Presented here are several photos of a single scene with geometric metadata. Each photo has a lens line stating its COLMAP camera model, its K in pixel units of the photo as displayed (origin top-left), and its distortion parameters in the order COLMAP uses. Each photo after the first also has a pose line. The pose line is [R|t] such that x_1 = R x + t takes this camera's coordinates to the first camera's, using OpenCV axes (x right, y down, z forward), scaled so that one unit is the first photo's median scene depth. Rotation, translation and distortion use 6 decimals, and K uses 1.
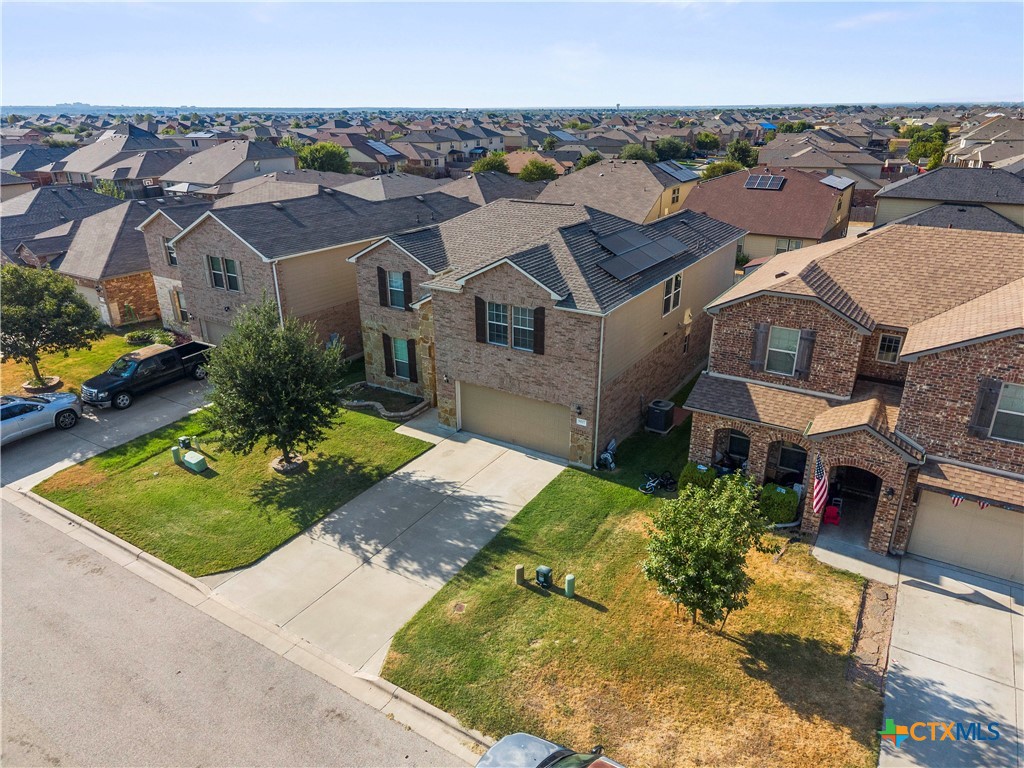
lens RADIAL K [[680.2, 0, 516.8], [0, 680.2, 385.2], [0, 0, 1]] dist [0.029078, -0.031222]
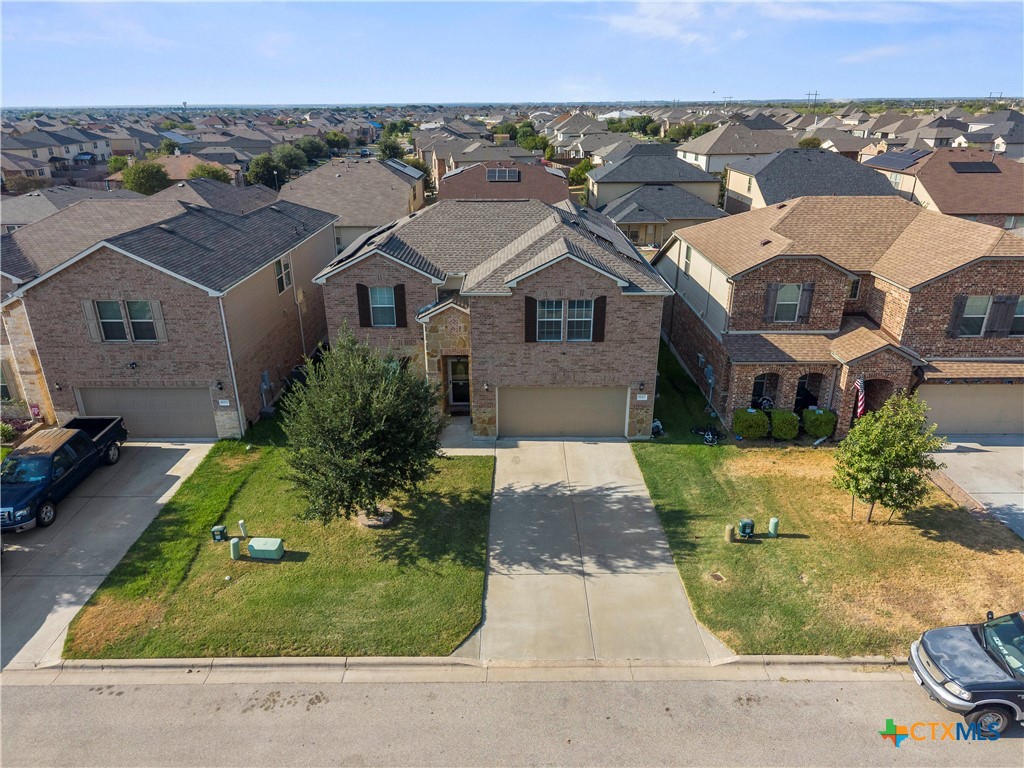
lens RADIAL K [[680.2, 0, 512.6], [0, 680.2, 383.5], [0, 0, 1]] dist [0.029078, -0.031222]
pose [[0.850490, -0.198420, 0.487131, -0.634436], [0.198813, 0.978682, 0.051530, -0.066985], [-0.486970, 0.053022, 0.871808, 0.168826]]
